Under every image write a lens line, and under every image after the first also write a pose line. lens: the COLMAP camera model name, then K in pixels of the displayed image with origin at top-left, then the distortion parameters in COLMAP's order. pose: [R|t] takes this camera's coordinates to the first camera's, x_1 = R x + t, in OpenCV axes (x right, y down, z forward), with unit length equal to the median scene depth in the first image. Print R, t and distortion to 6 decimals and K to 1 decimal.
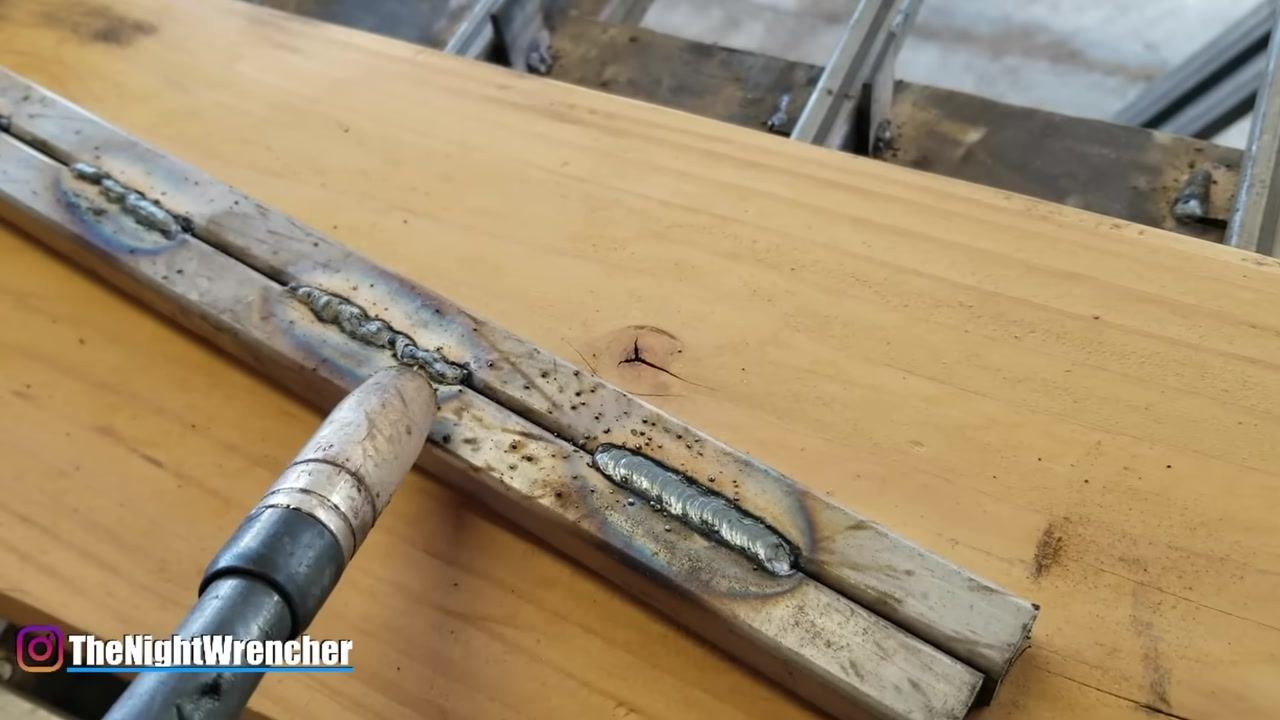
lens RADIAL K [[1208.7, 0, 639.1], [0, 1208.7, 335.9], [0, 0, 1]] dist [0.128960, -0.306871]
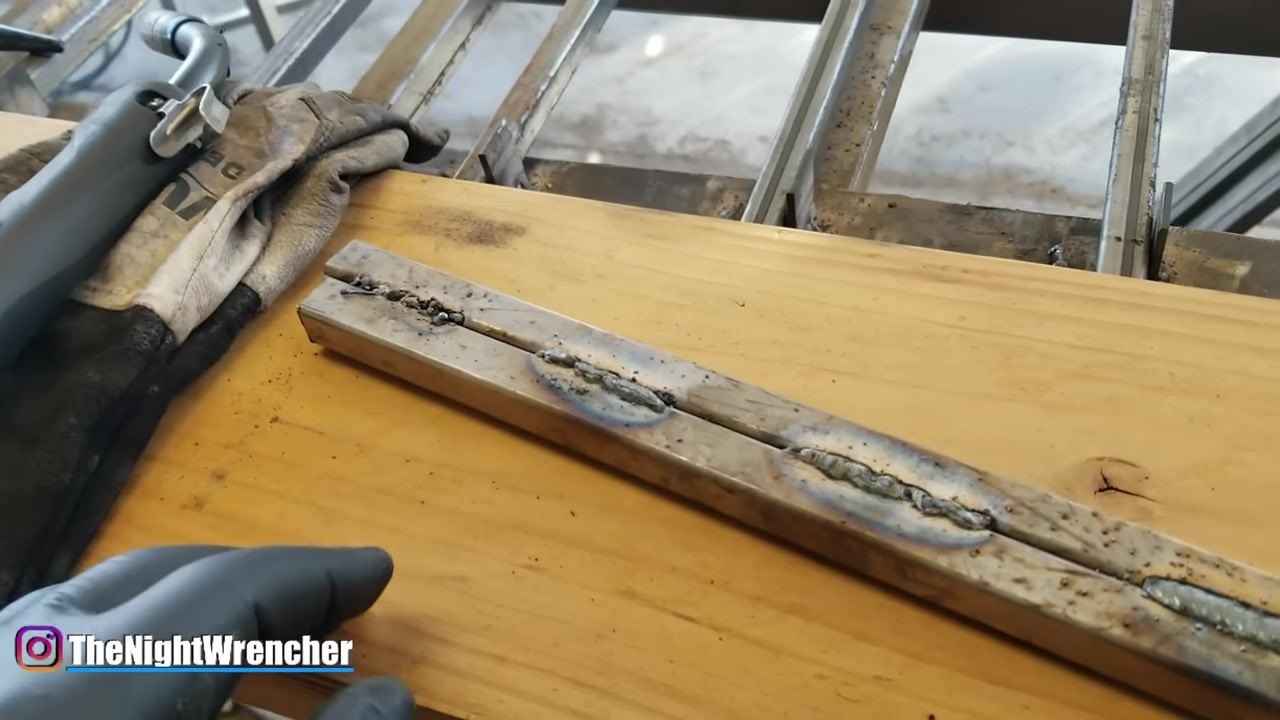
lens RADIAL K [[1201.7, 0, 643.7], [0, 1201.7, 327.2], [0, 0, 1]] dist [0.122364, -0.310917]
pose [[0.998312, -0.049748, 0.029972, -0.474220], [0.053463, 0.988764, -0.139595, -0.004276], [-0.022691, 0.140962, 0.989755, -0.101913]]
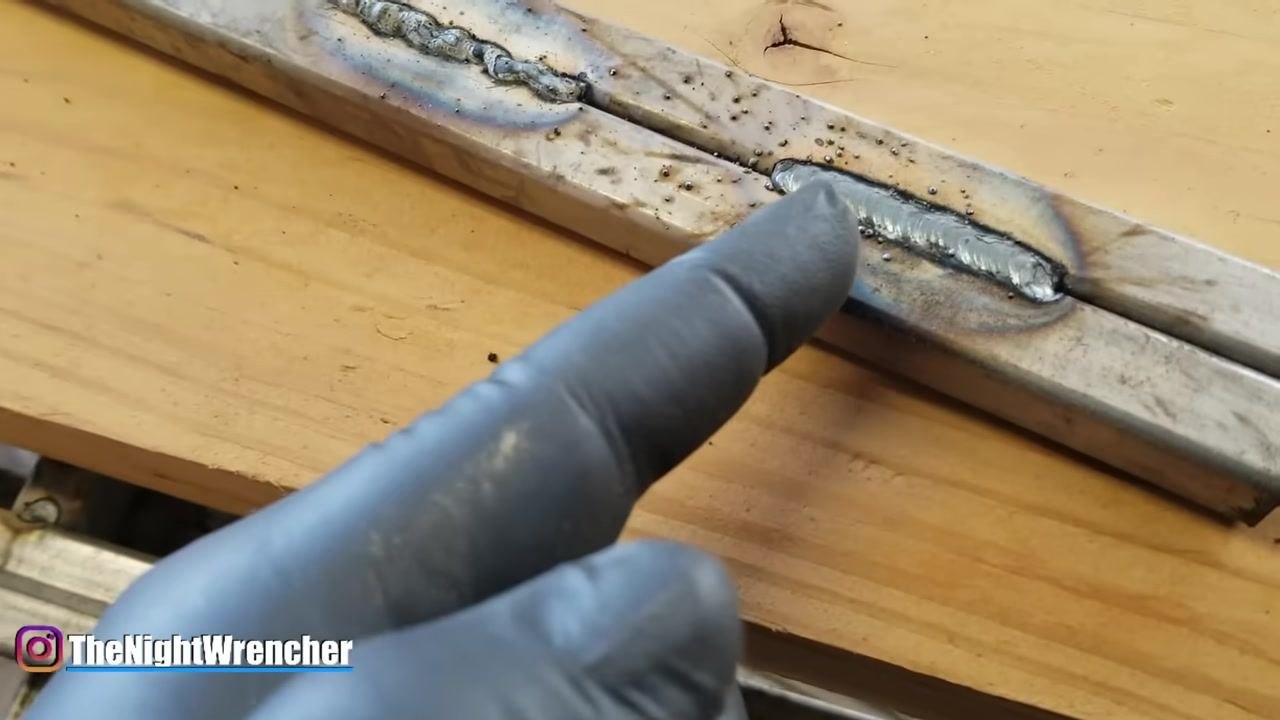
lens RADIAL K [[1224.5, 0, 647.3], [0, 1224.5, 347.8], [0, 0, 1]] dist [0.144494, -0.422695]
pose [[0.995407, -0.087093, 0.039752, -0.146640], [0.078191, 0.979176, 0.187354, 0.049350], [-0.055241, -0.183385, 0.981488, 0.198272]]
